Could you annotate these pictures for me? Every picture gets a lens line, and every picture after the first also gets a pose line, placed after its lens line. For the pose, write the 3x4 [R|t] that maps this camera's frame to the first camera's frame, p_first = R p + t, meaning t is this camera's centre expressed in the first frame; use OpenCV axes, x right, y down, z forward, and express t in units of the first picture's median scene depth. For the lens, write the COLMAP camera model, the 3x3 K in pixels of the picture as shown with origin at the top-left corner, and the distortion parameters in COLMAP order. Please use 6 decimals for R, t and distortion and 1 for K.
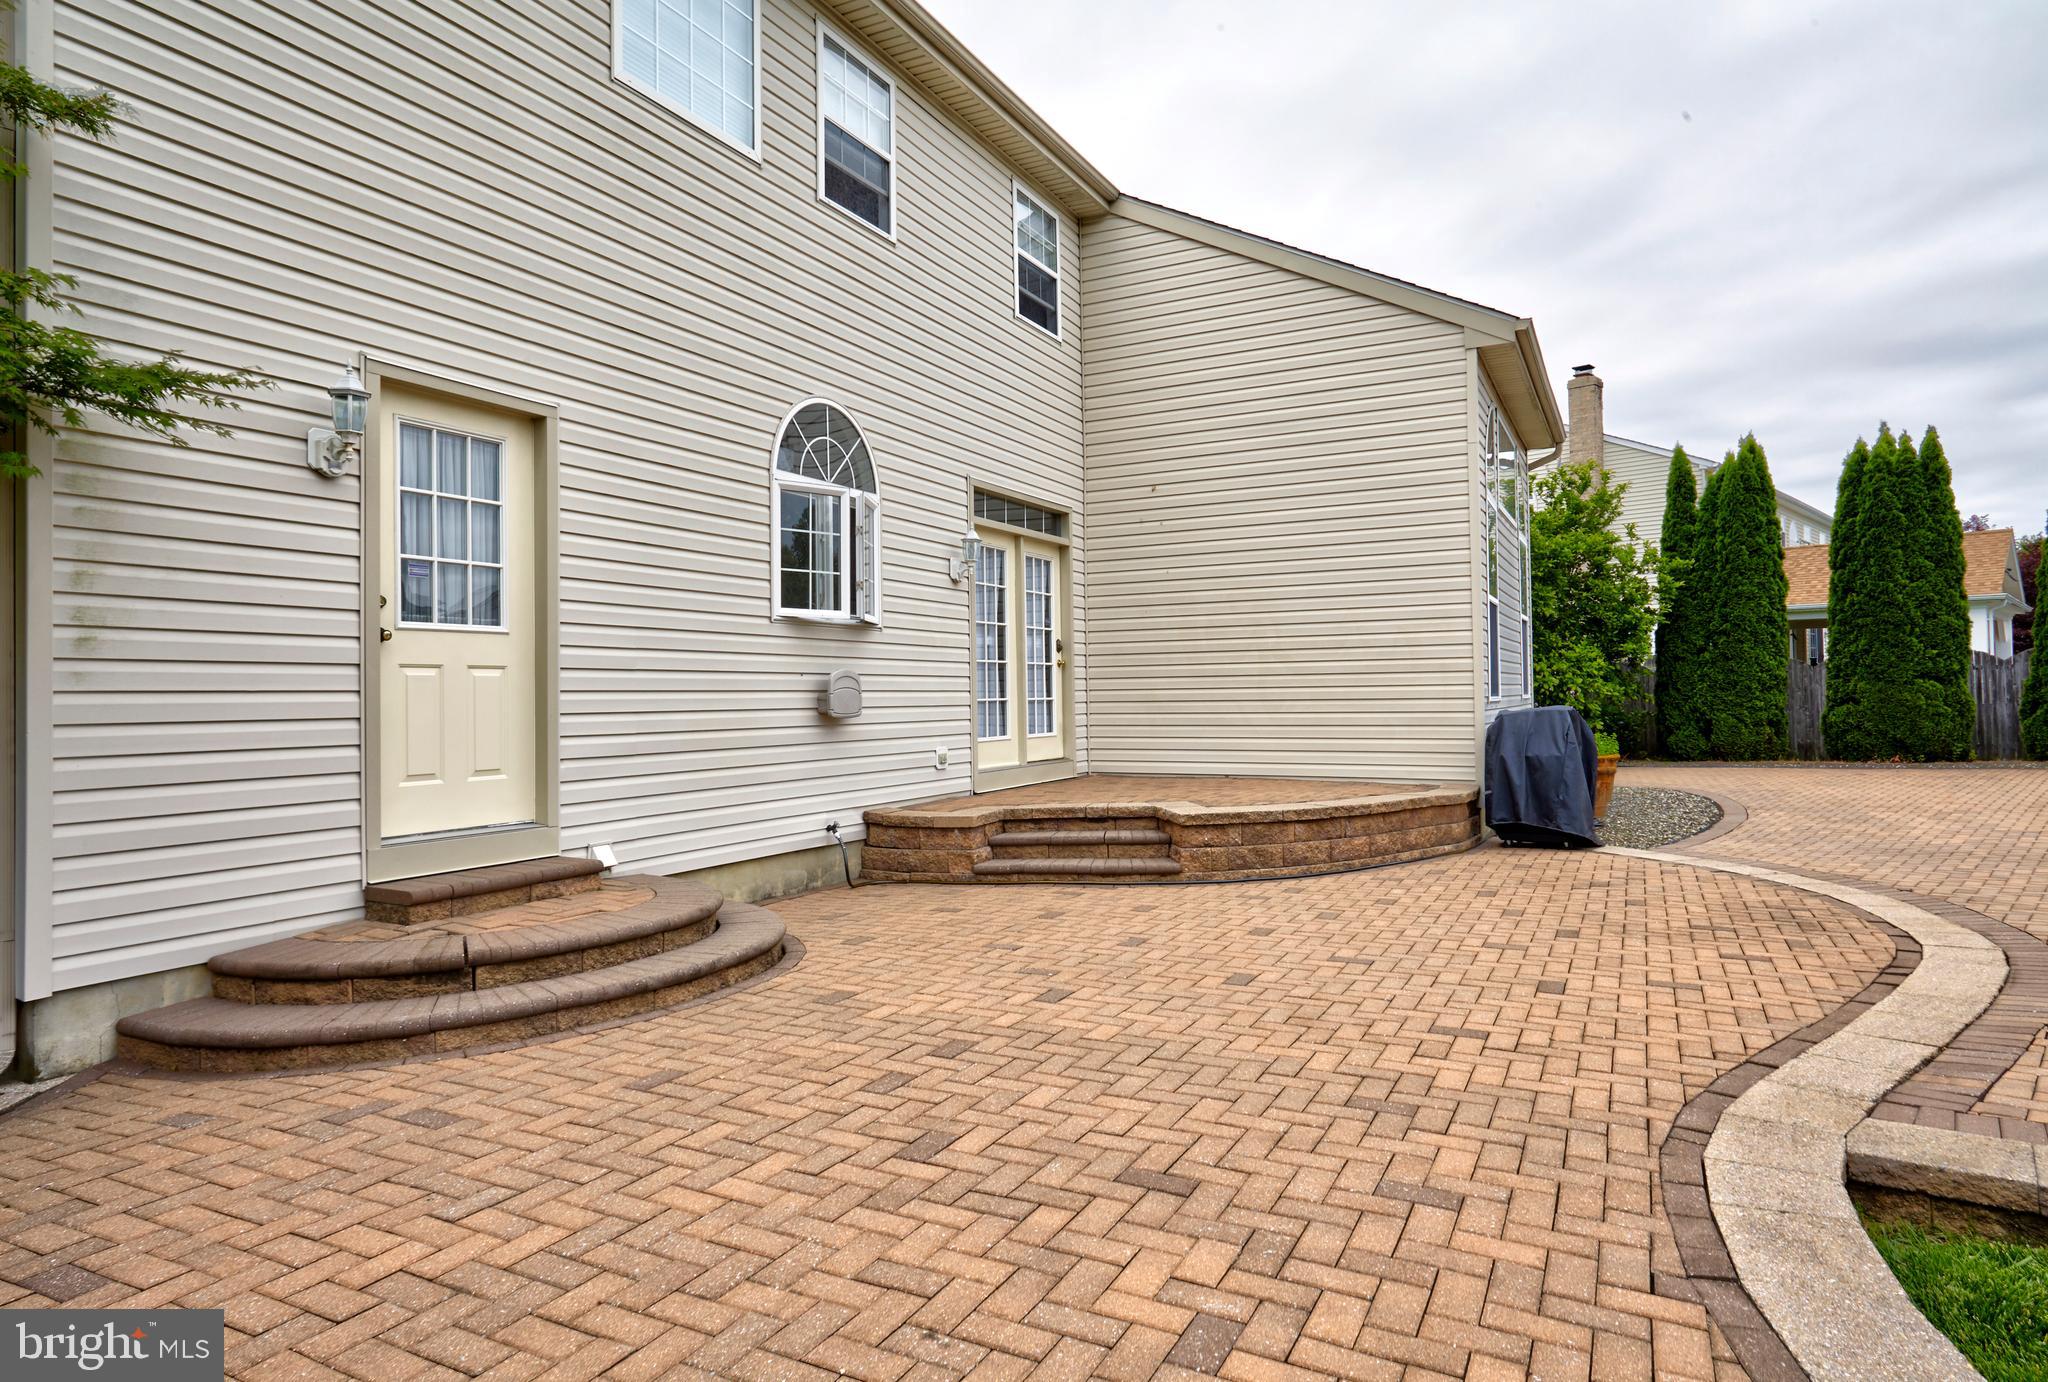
lens RADIAL K [[1187.2, 0, 1024.0], [0, 1187.2, 691.0], [0, 0, 1]] dist [-0.005813, -0.001519]
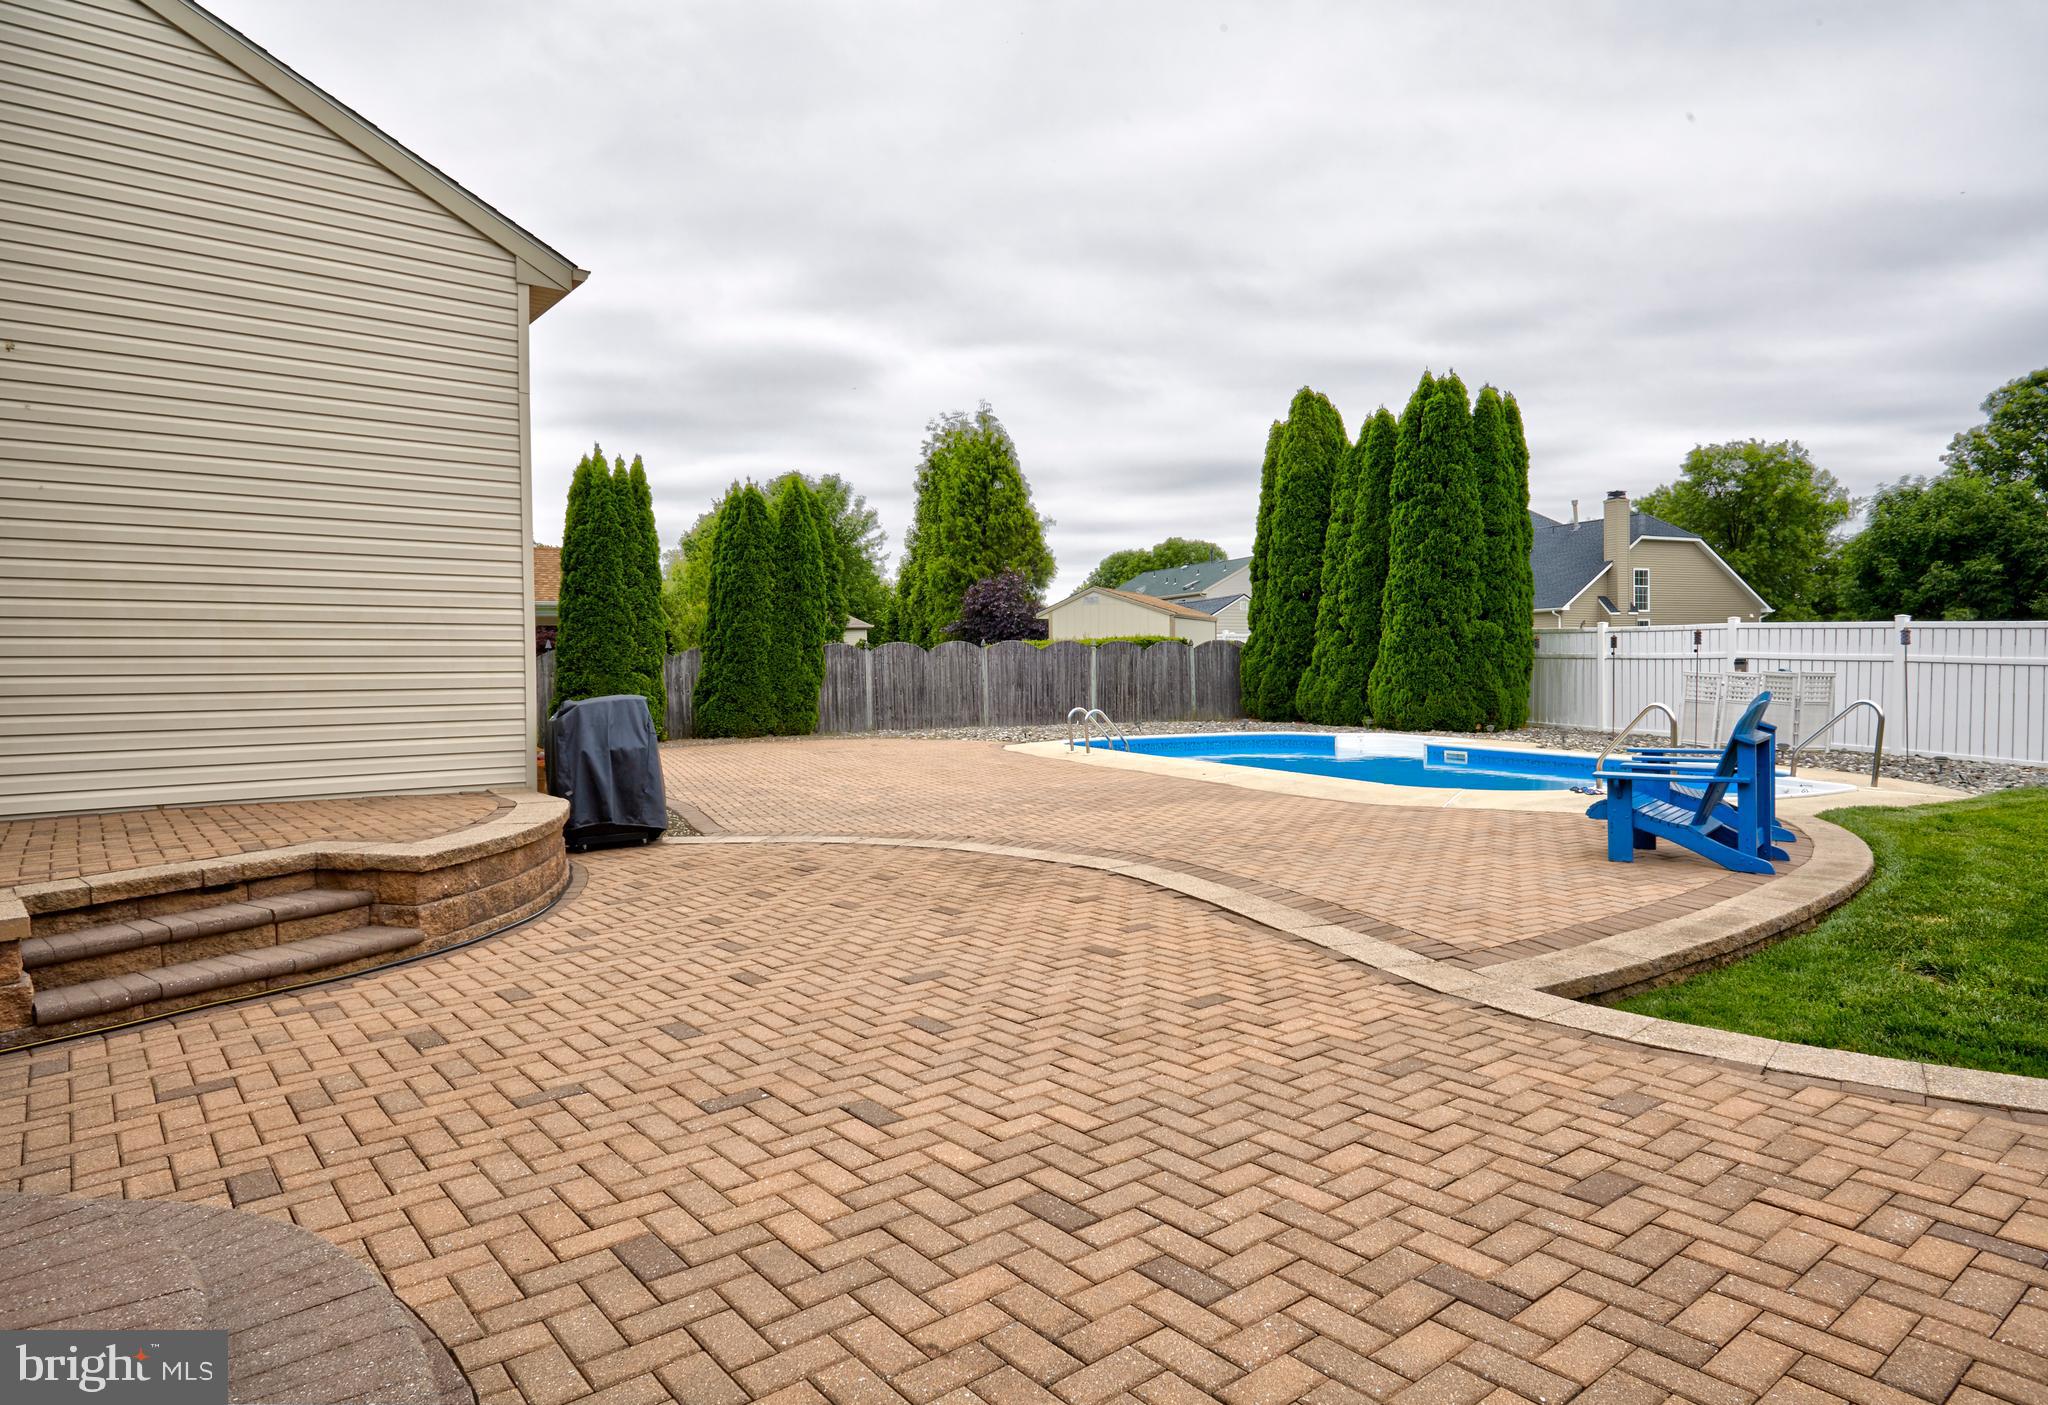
lens RADIAL K [[1195.9, 0, 1024.0], [0, 1195.9, 702.5], [0, 0, 1]] dist [-0.005338, -0.000137]
pose [[0.399317, -0.017061, 0.916654, -0.616554], [0.005527, 0.999853, 0.016202, 0.009897], [-0.916796, -0.001403, 0.399353, 0.697600]]
